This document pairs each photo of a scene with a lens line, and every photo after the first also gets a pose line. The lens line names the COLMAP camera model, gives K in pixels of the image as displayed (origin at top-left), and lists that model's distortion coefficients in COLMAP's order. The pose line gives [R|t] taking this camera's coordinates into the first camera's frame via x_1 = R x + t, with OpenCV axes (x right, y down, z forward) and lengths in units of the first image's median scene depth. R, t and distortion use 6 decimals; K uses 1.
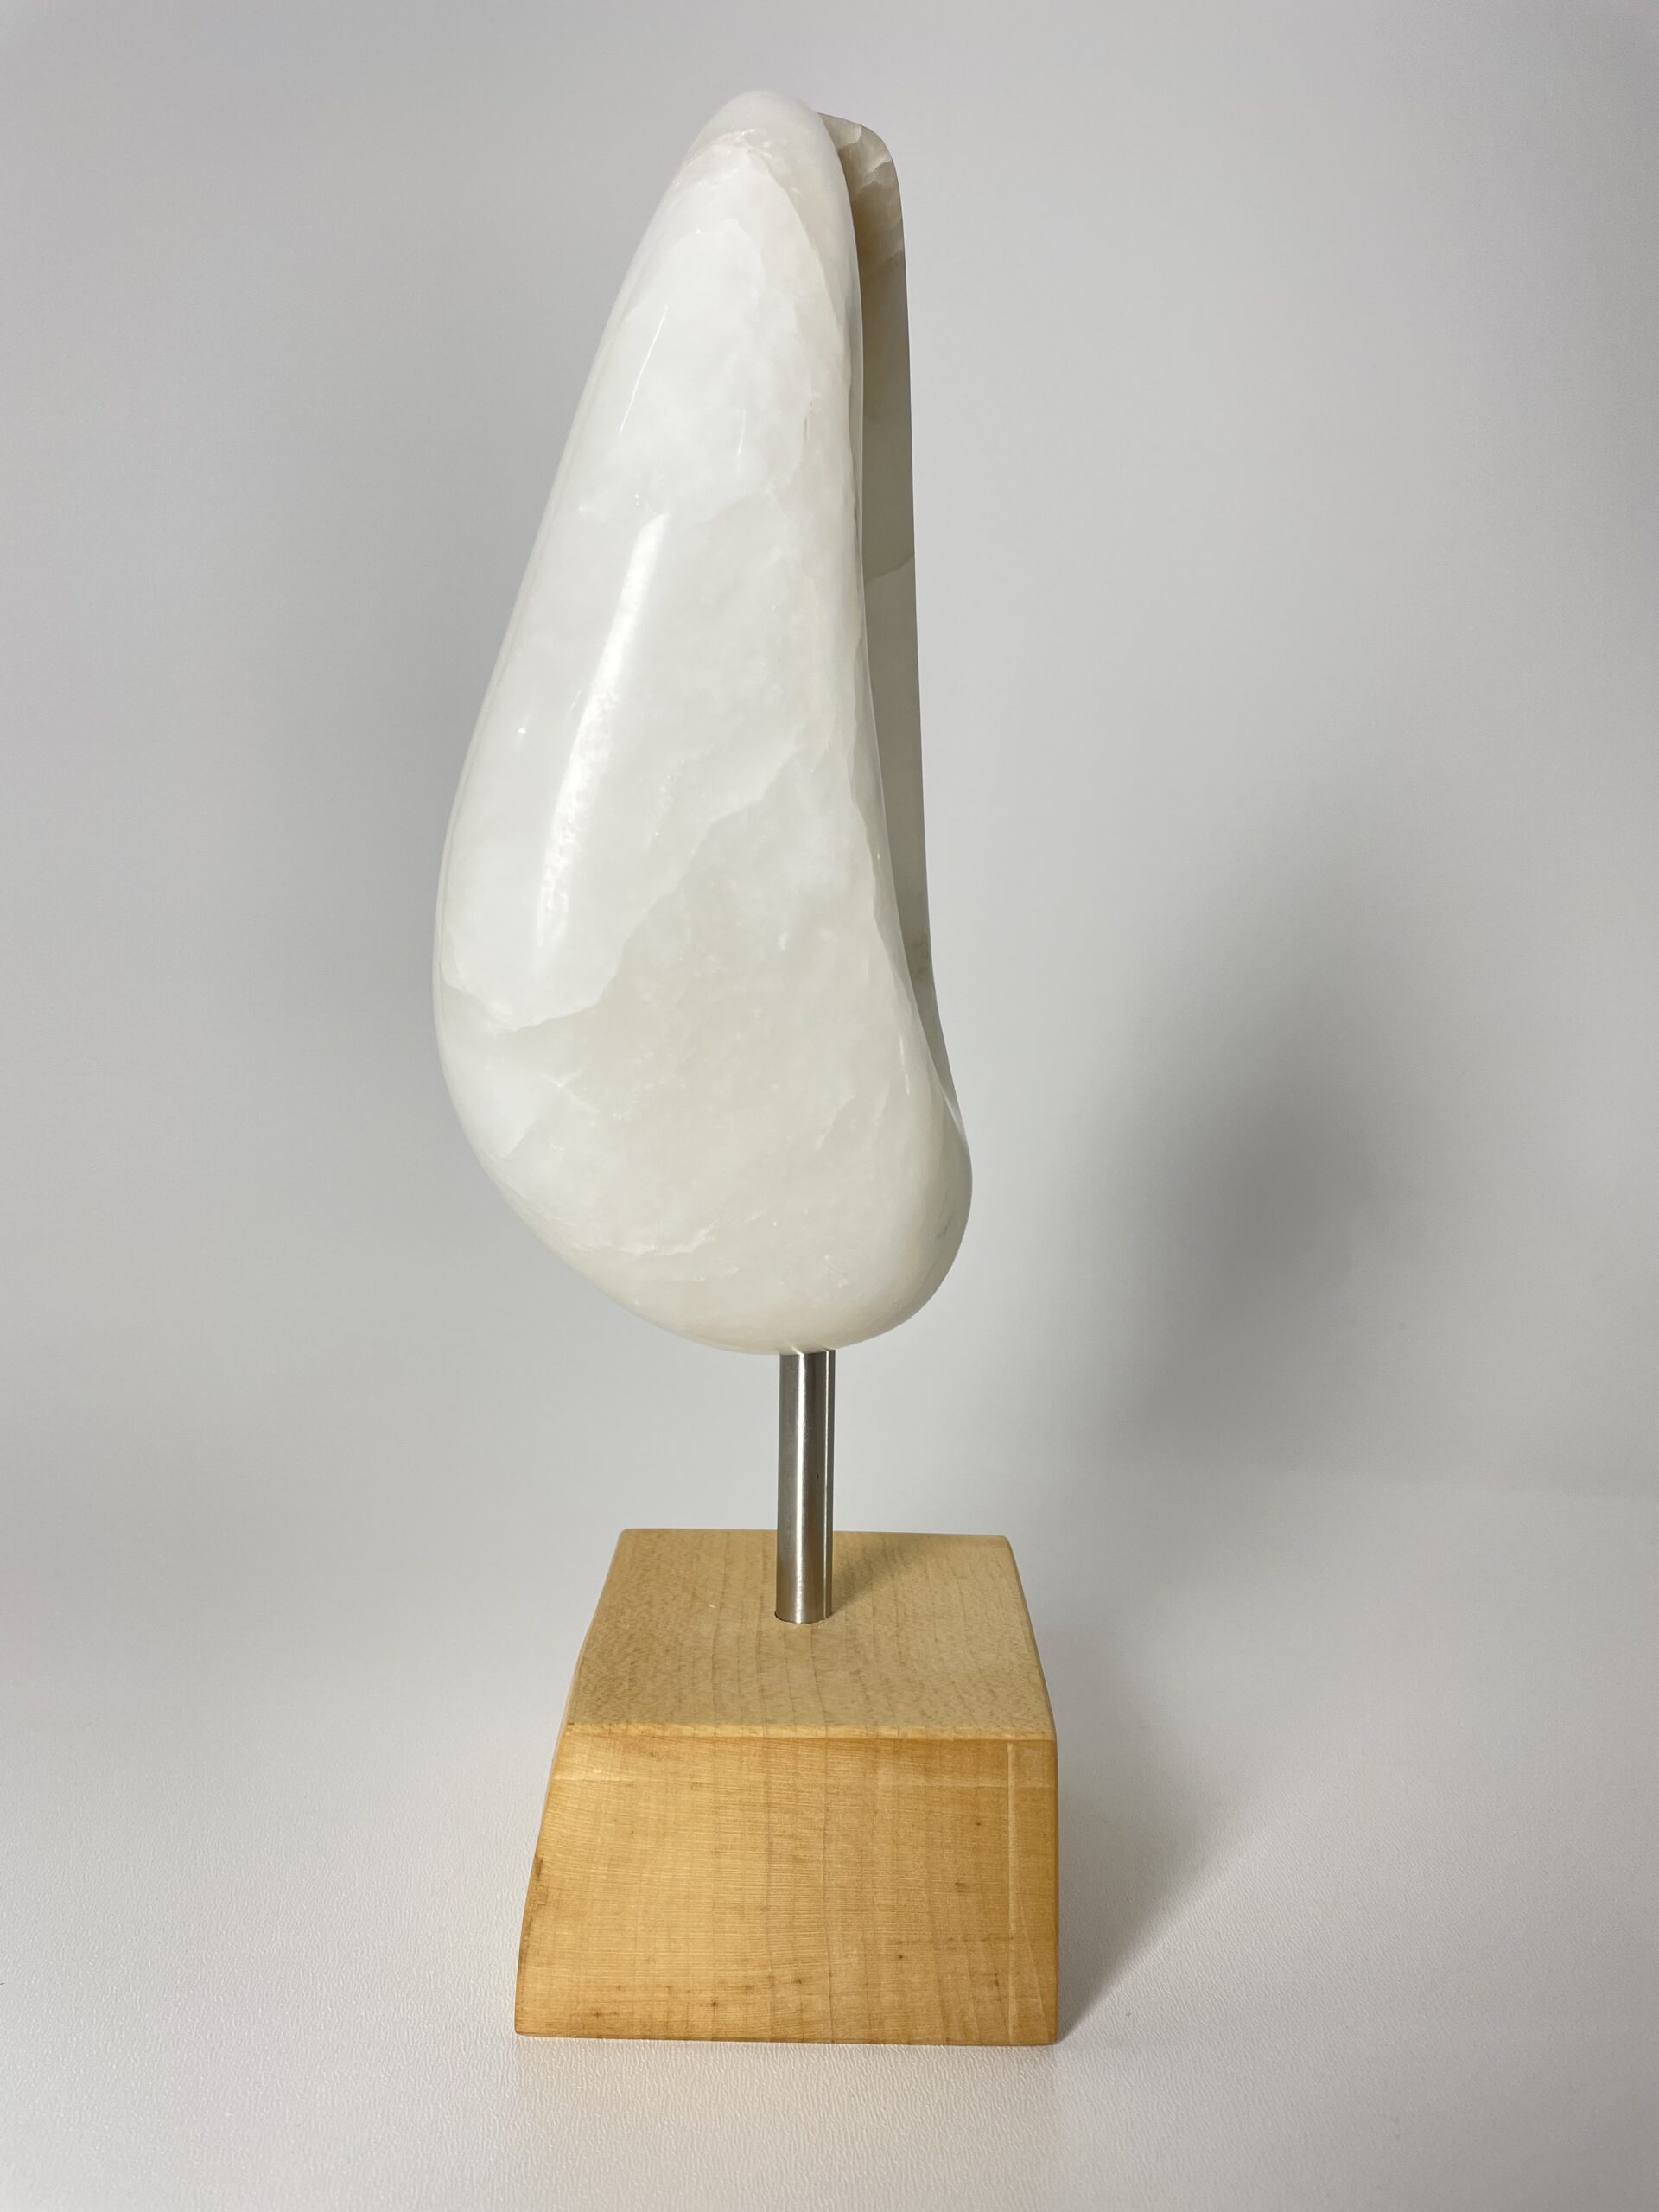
lens RADIAL K [[1693.8, 0, 824.8], [0, 1693.8, 1121.3], [0, 0, 1]] dist [0.034063, 0.001760]
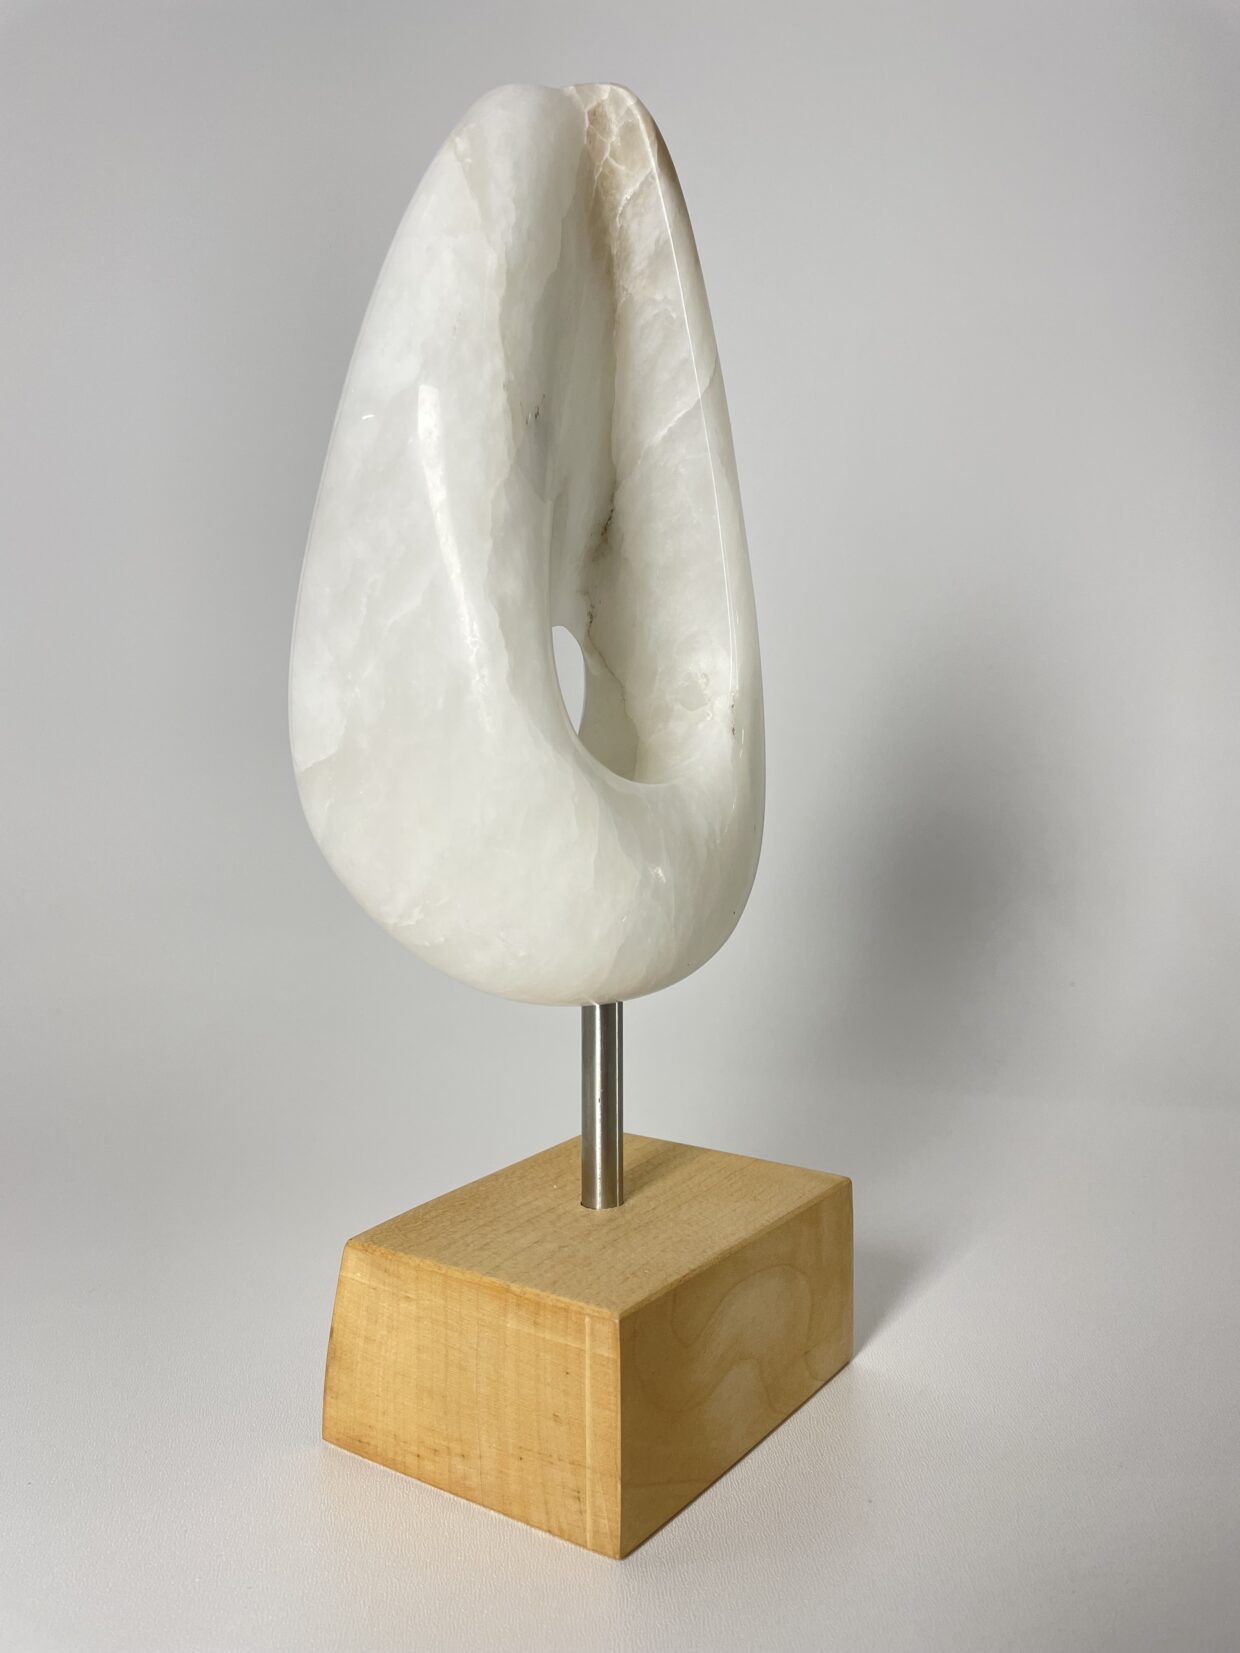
lens RADIAL K [[1265.8, 0, 616.2], [0, 1265.8, 815.3], [0, 0, 1]] dist [0.034063, 0.001760]
pose [[0.836762, -0.000496, -0.547567, 0.654562], [0.000101, 1.000000, -0.000752, -0.013940], [0.547567, 0.000574, 0.836762, 0.203251]]
